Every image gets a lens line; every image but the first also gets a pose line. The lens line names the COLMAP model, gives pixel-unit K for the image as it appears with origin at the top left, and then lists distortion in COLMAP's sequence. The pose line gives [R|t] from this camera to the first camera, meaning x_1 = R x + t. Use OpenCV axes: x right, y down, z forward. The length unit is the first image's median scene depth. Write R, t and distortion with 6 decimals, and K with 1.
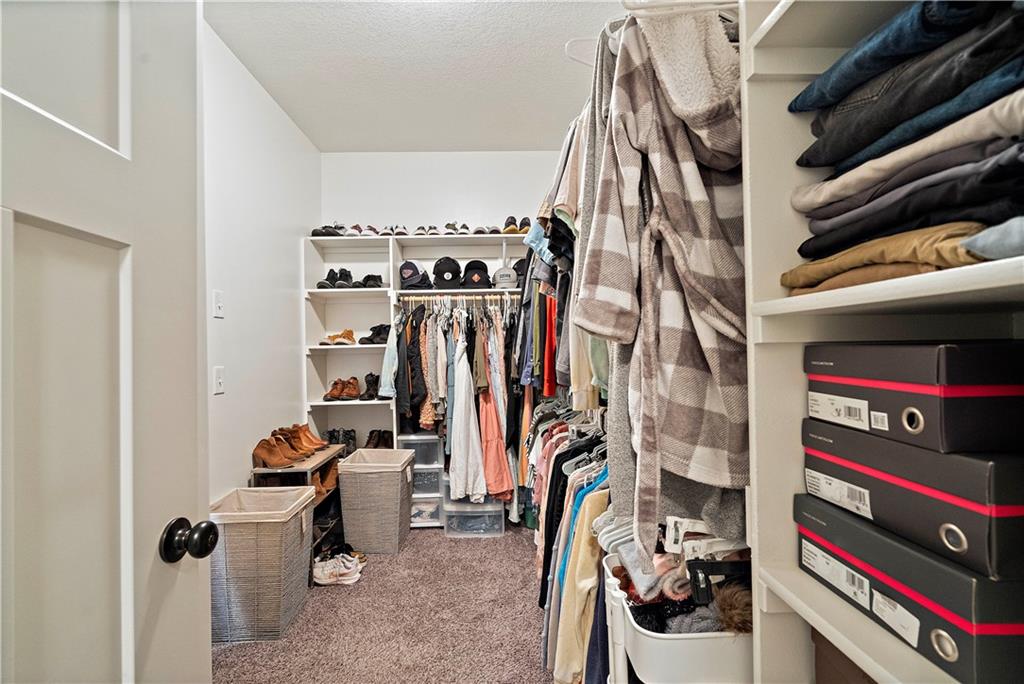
lens RADIAL K [[471.0, 0, 506.9], [0, 471.0, 344.0], [0, 0, 1]] dist [-0.002396, 0.003029]
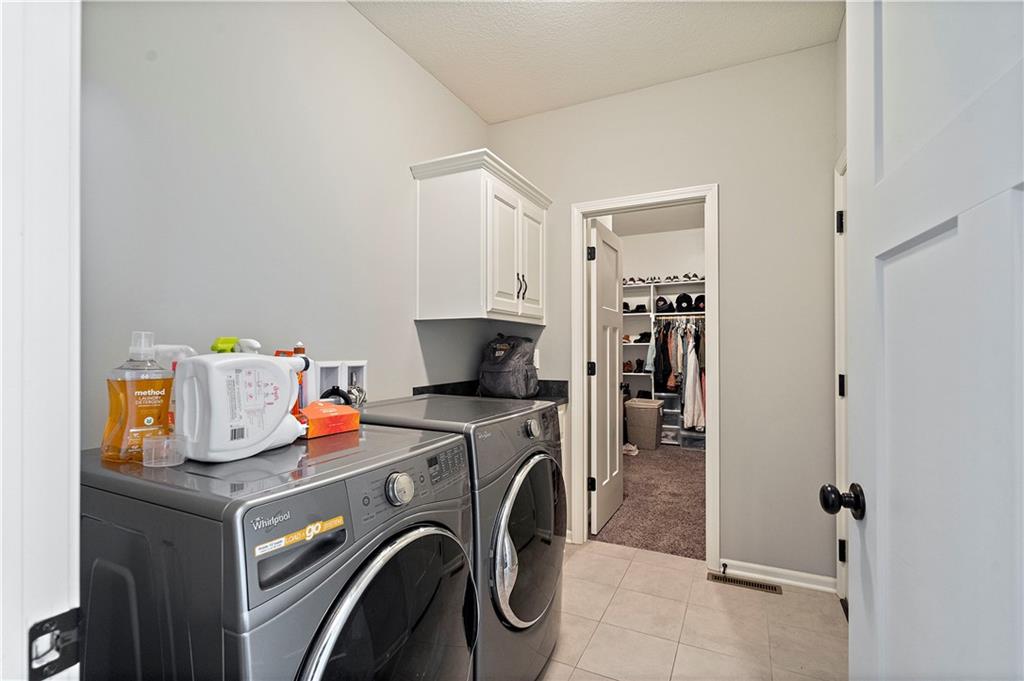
lens RADIAL K [[471.0, 0, 506.9], [0, 471.0, 343.0], [0, 0, 1]] dist [-0.002396, 0.003029]
pose [[0.880385, 0.012330, -0.474098, 0.132288], [-0.011189, 0.999924, 0.005228, -0.003608], [0.474127, 0.000702, 0.880456, -0.904283]]
